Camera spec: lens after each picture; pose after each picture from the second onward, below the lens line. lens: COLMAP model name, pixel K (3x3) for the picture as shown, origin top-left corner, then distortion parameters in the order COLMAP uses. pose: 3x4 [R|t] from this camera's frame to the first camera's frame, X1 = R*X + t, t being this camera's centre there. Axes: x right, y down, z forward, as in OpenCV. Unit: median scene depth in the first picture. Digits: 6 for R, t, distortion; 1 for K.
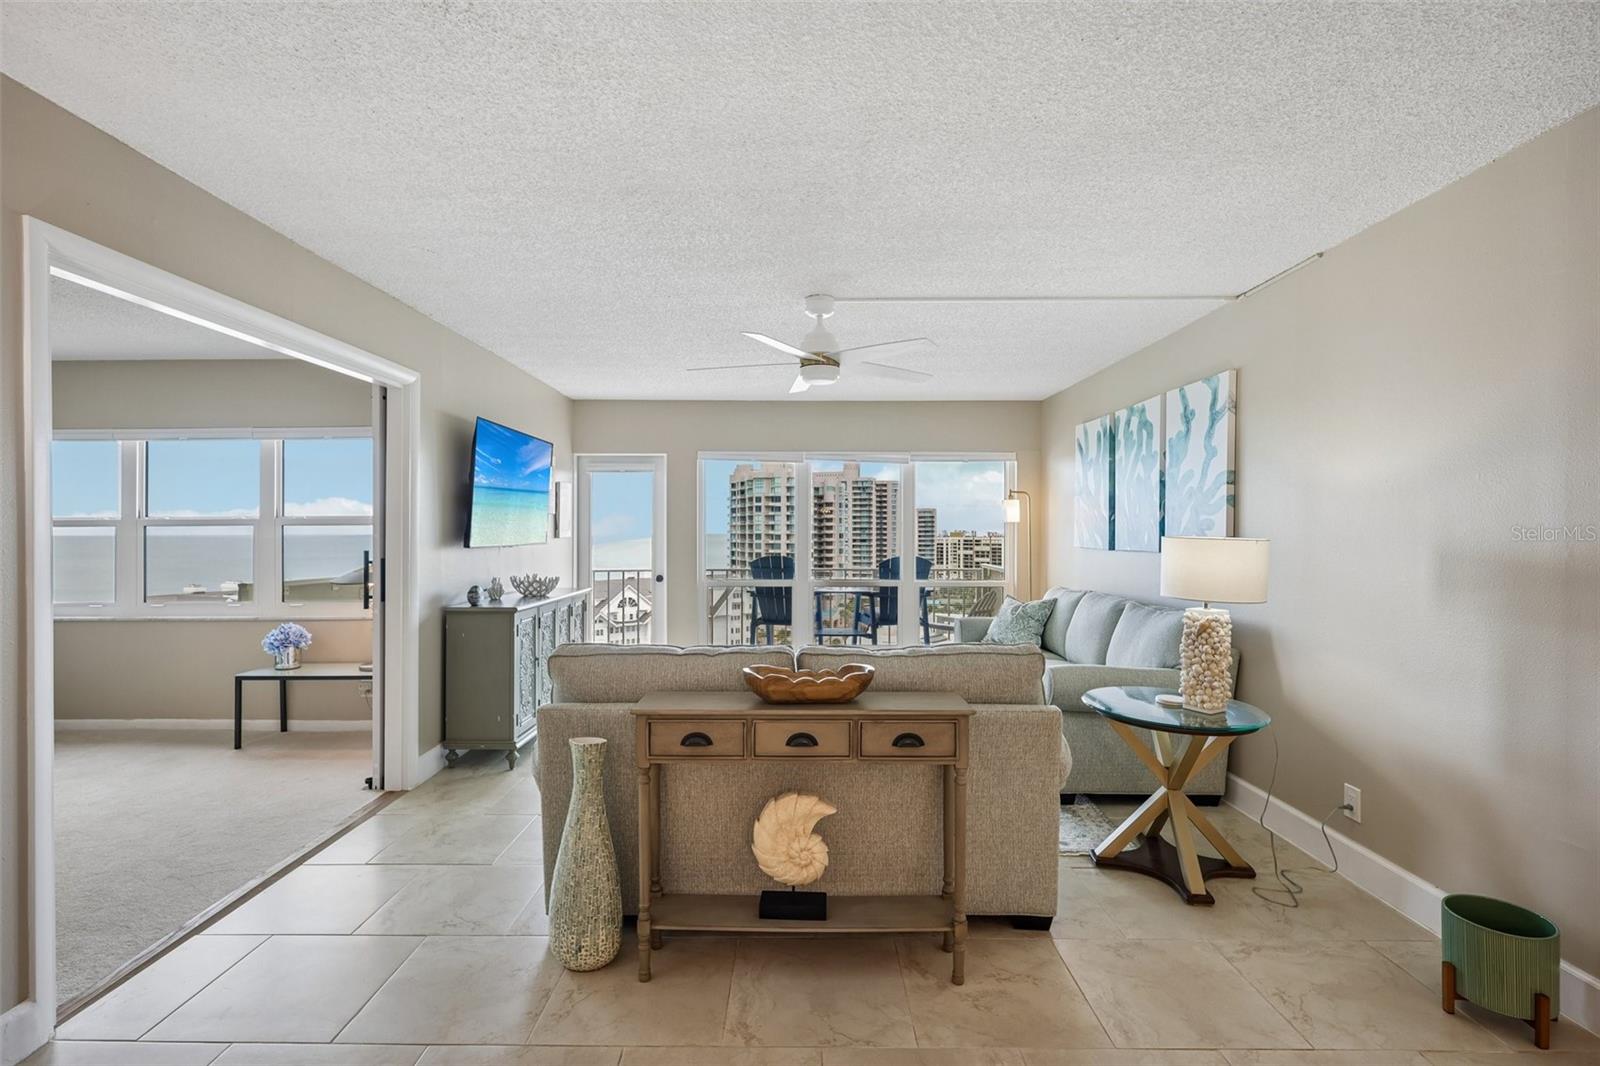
lens RADIAL K [[745.0, 0, 796.8], [0, 745.0, 534.5], [0, 0, 1]] dist [0.000001, -0.000197]
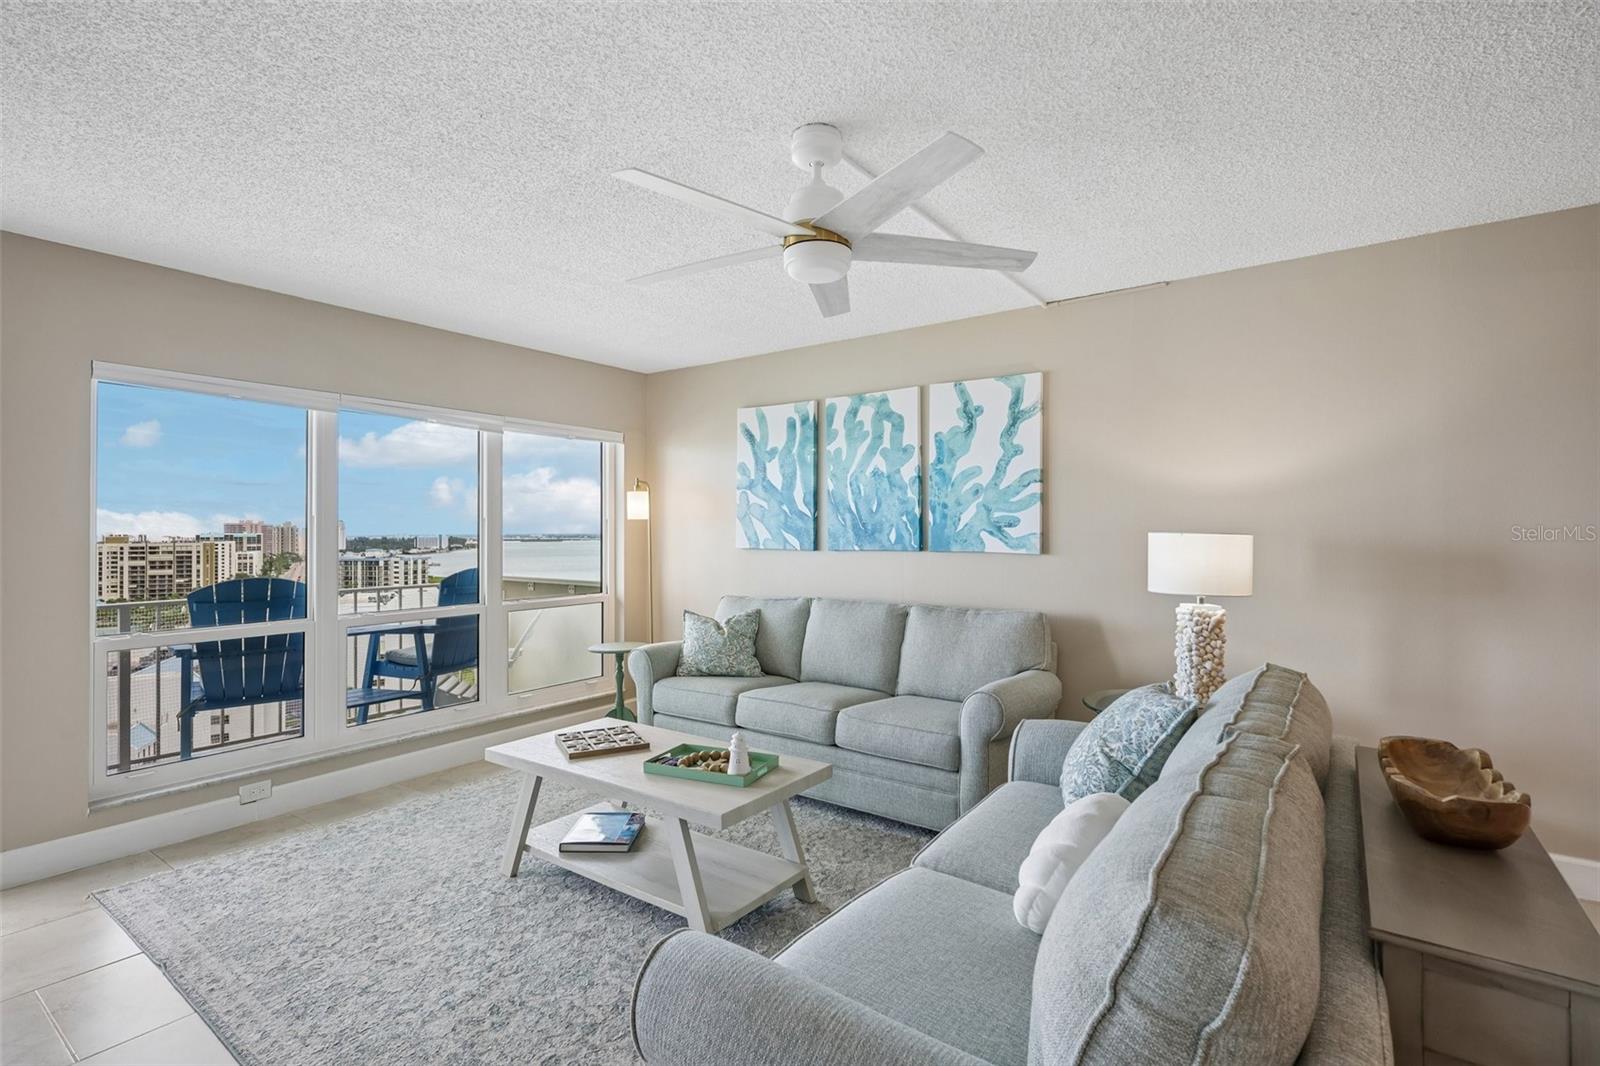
lens RADIAL K [[745.0, 0, 796.8], [0, 745.0, 534.5], [0, 0, 1]] dist [0.000001, -0.000197]
pose [[0.572871, -0.007957, 0.819607, -0.242680], [0.010625, 0.999941, 0.002282, -0.000745], [-0.819577, 0.007401, 0.572921, 0.363654]]
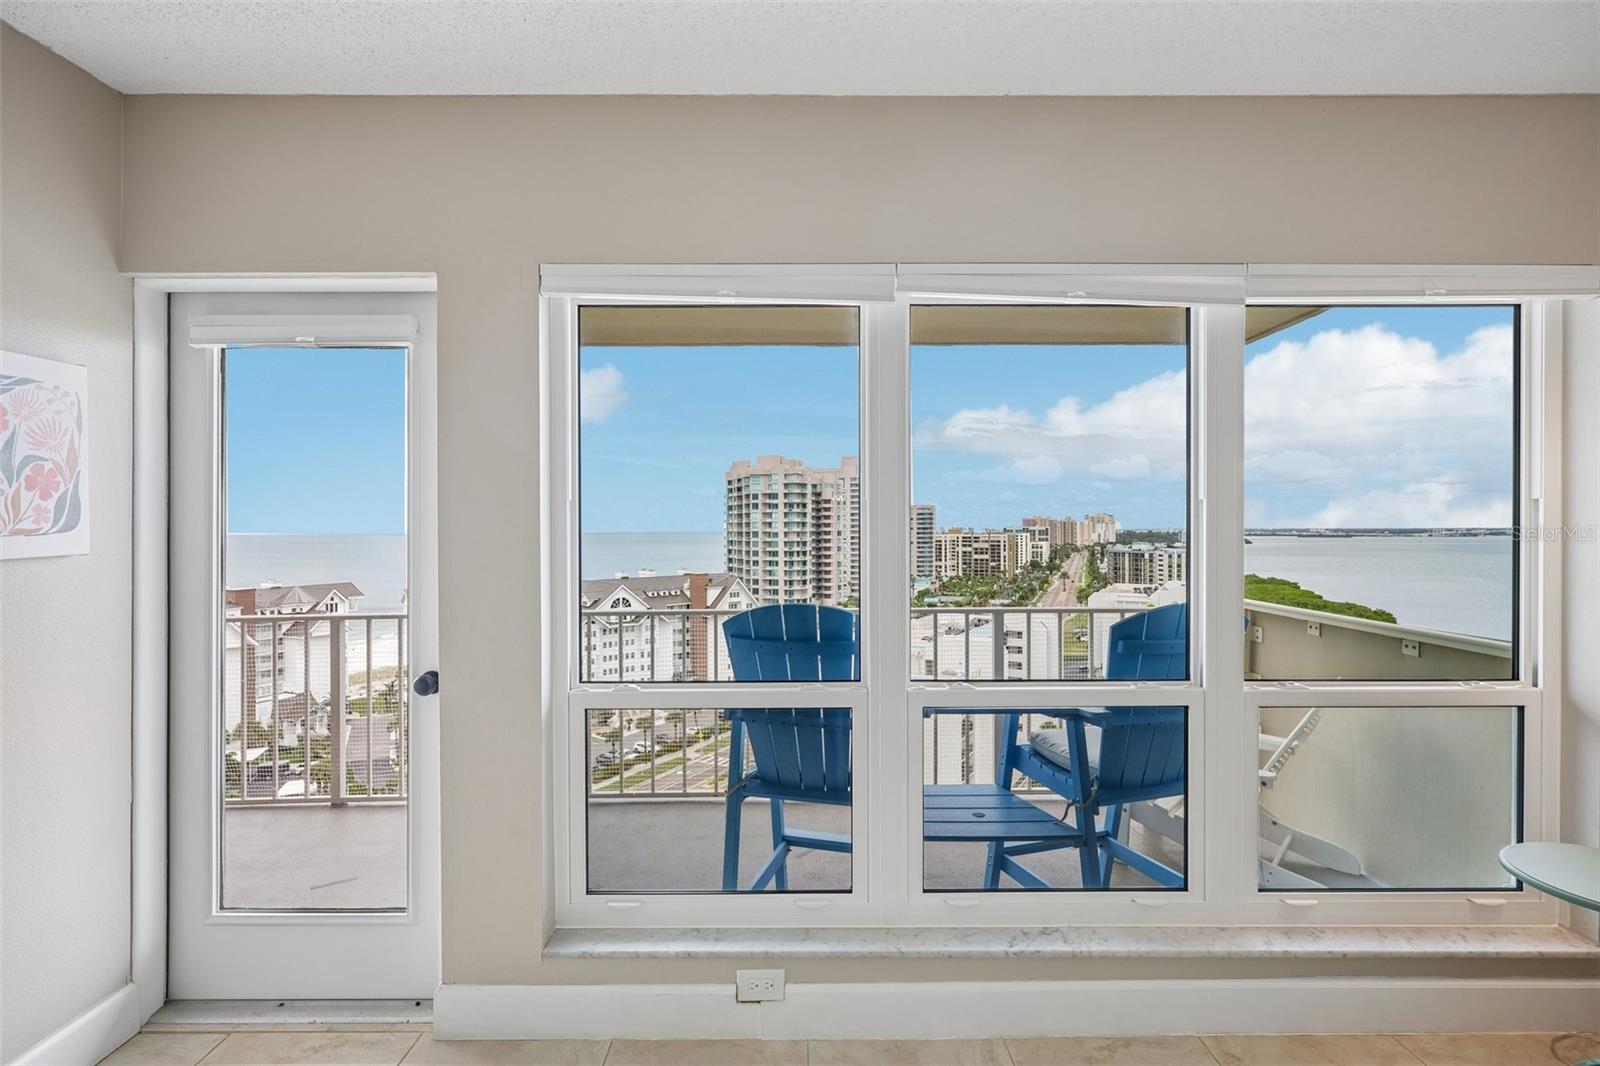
lens RADIAL K [[736.8, 0, 806.3], [0, 736.8, 527.9], [0, 0, 1]] dist [-0.002163, -0.000348]
pose [[0.999848, -0.003104, 0.017128, -0.030391], [0.003194, 0.999981, -0.005255, -0.003668], [-0.017111, 0.005309, 0.999839, 0.665706]]
